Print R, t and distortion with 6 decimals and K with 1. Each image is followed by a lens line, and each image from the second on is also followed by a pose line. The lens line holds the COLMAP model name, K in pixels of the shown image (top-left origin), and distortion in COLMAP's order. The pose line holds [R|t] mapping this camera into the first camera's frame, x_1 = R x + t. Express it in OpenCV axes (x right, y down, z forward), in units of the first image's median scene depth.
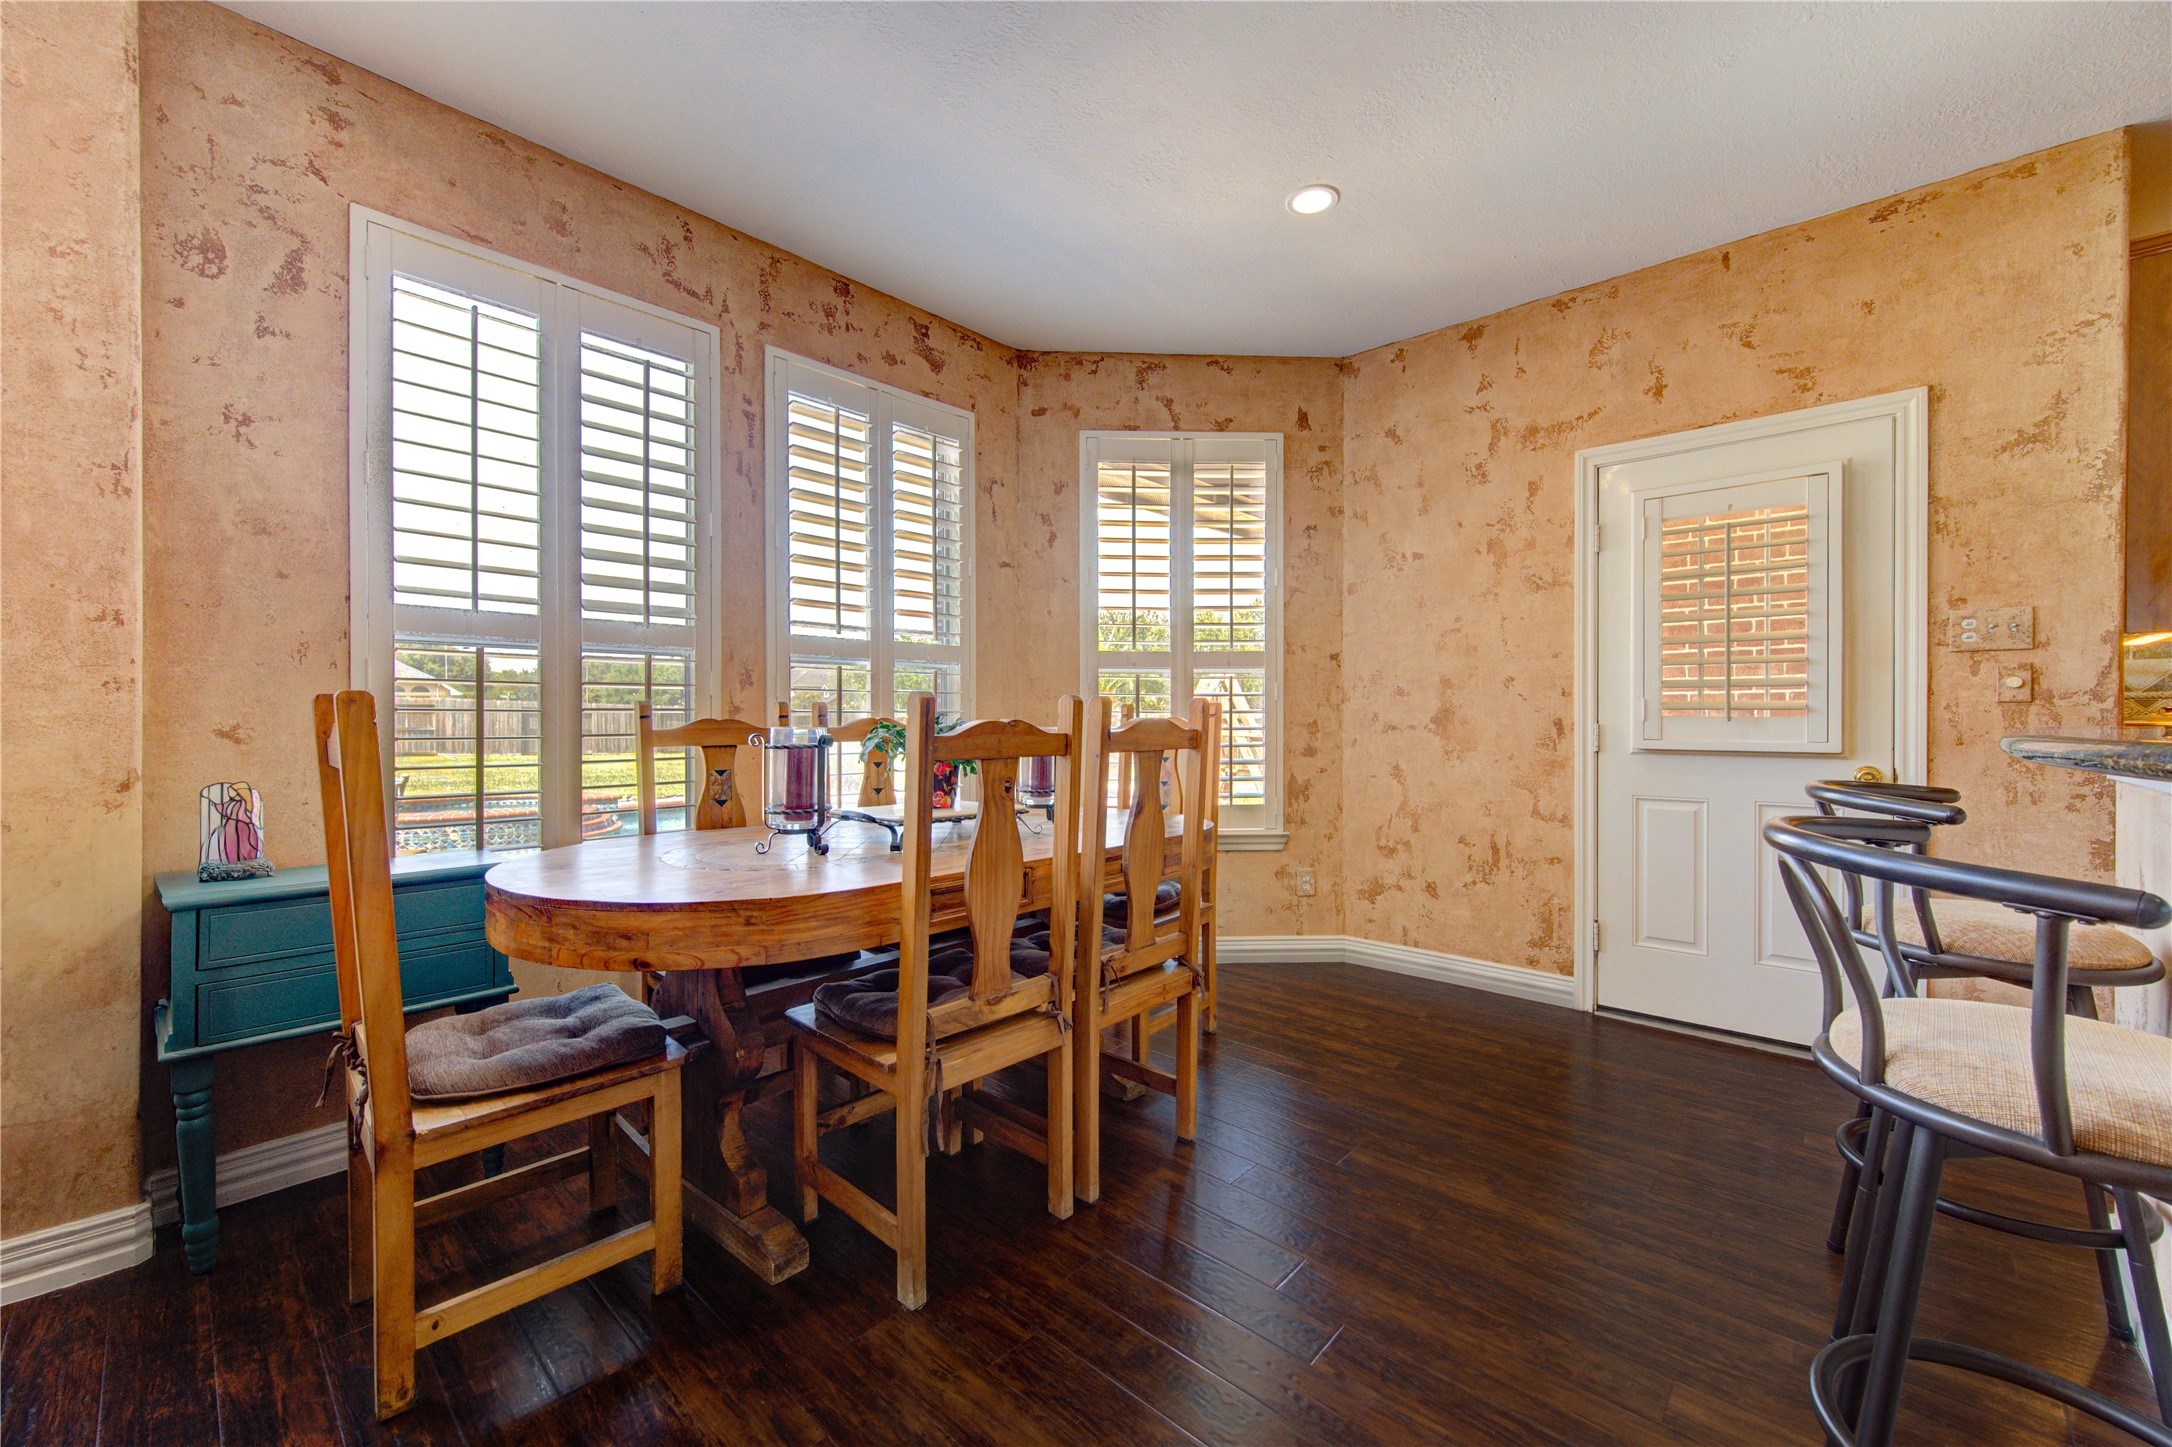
lens RADIAL K [[849.9, 0, 1107.9], [0, 849.9, 726.1], [0, 0, 1]] dist [0.000375, 0.000136]
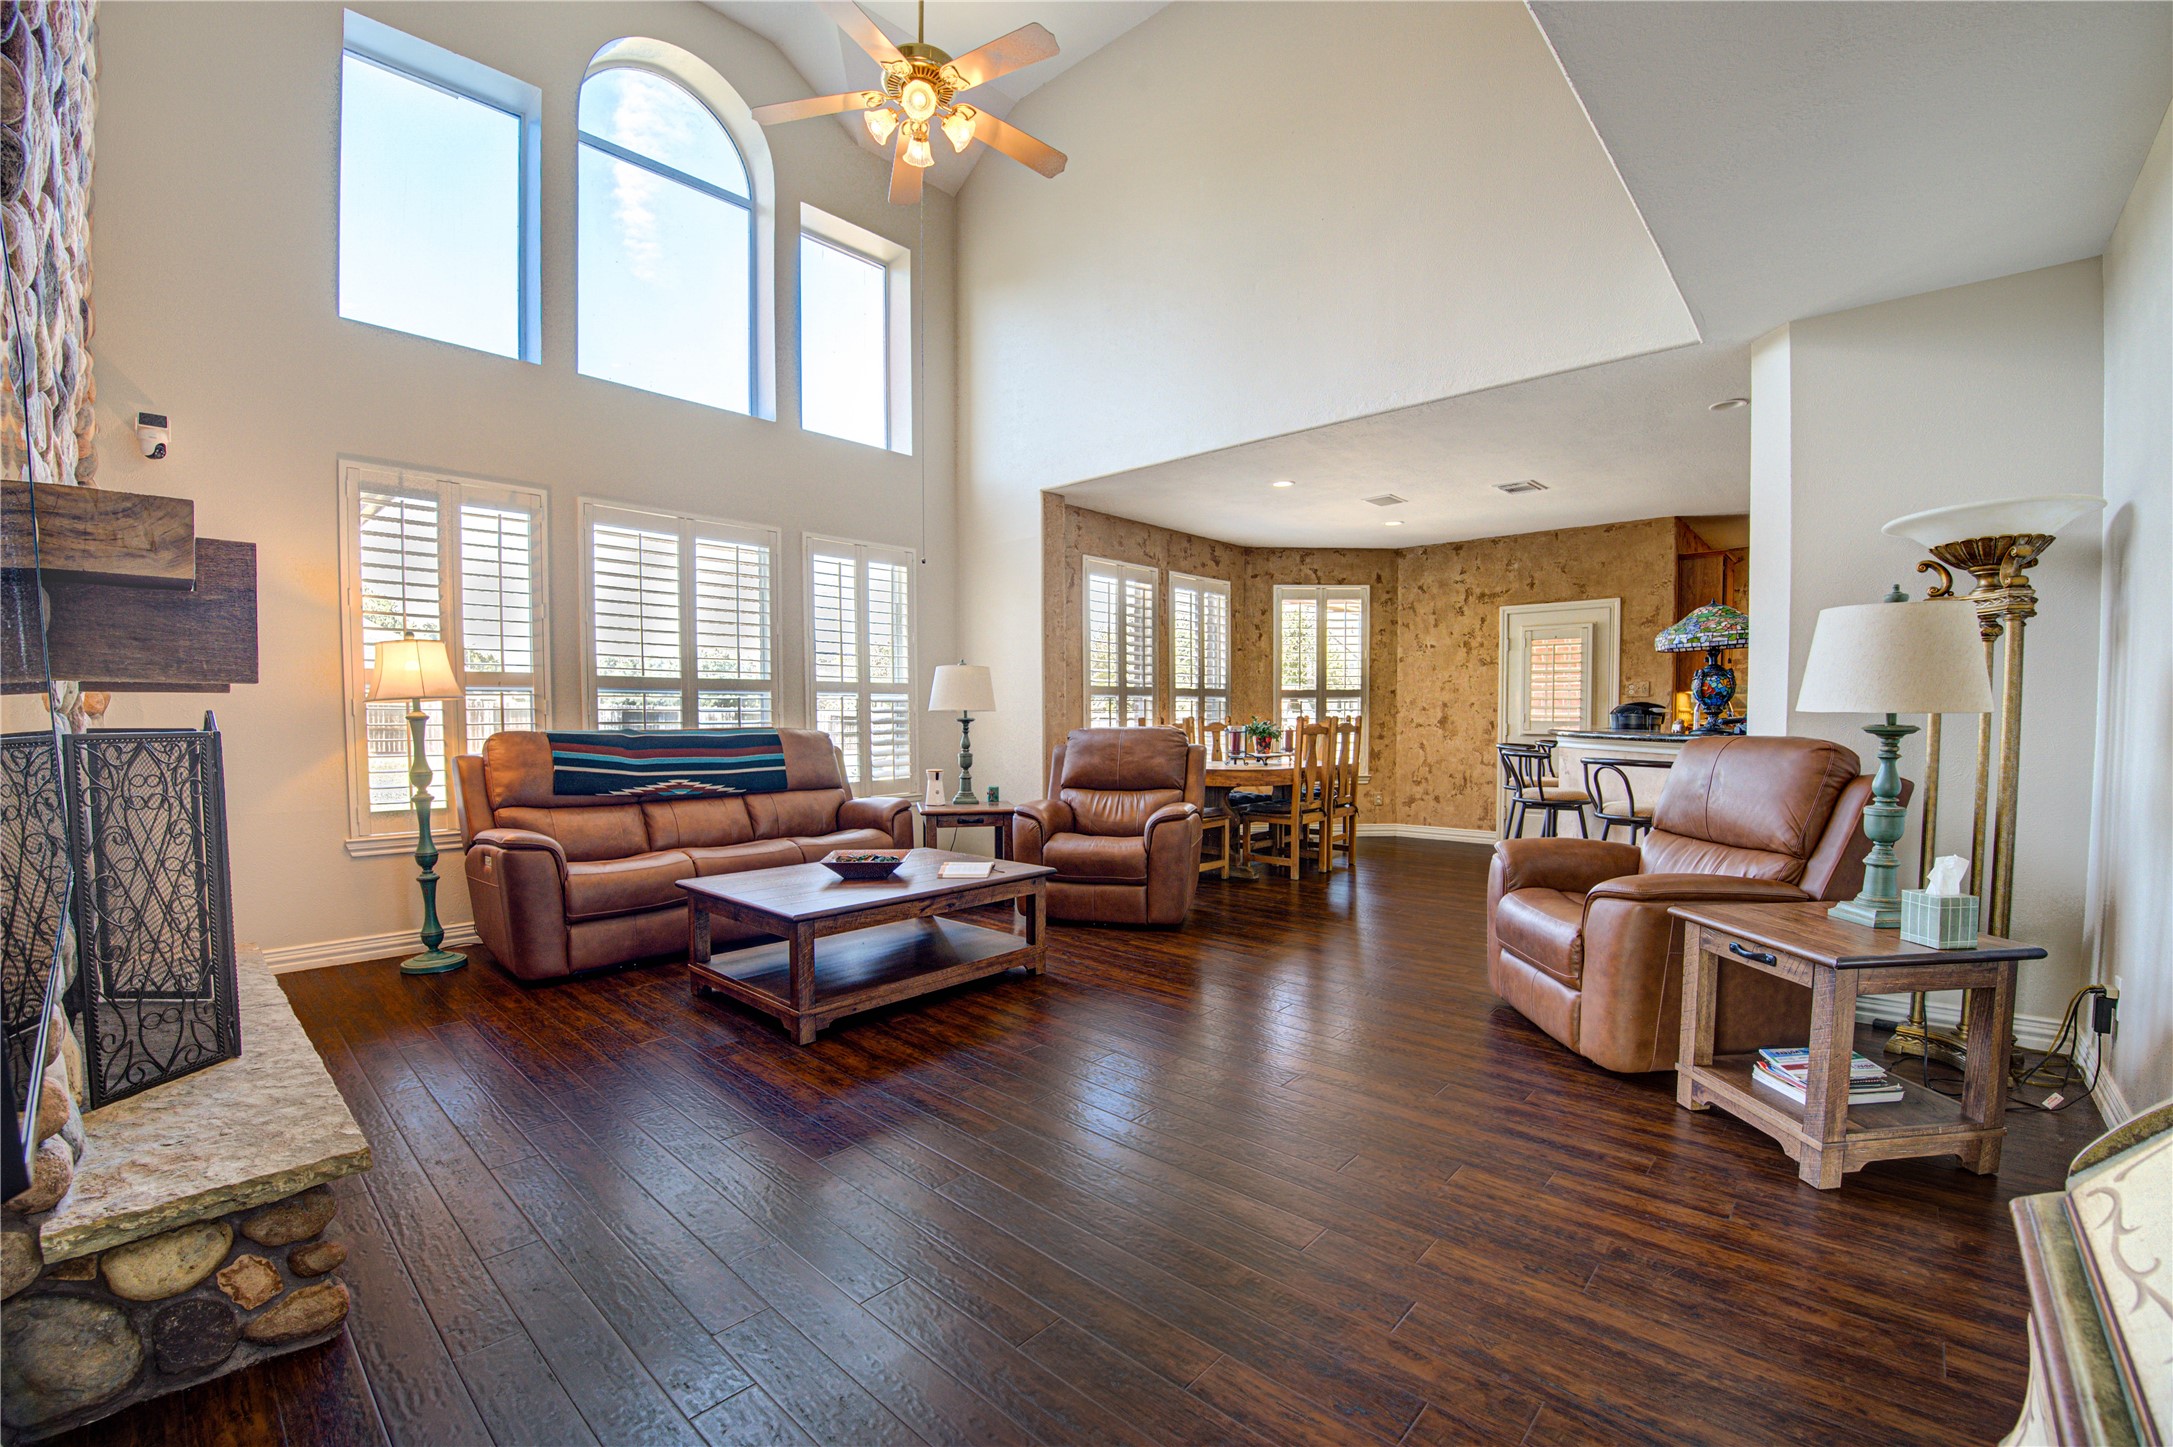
lens RADIAL K [[896.9, 0, 1084.6], [0, 896.9, 765.1], [0, 0, 1]] dist [-0.051722, -0.000236]
pose [[0.999683, -0.001970, -0.025112, -0.491488], [0.003102, 0.998976, 0.045133, -0.002118], [0.024998, -0.045197, 0.998665, -1.368861]]
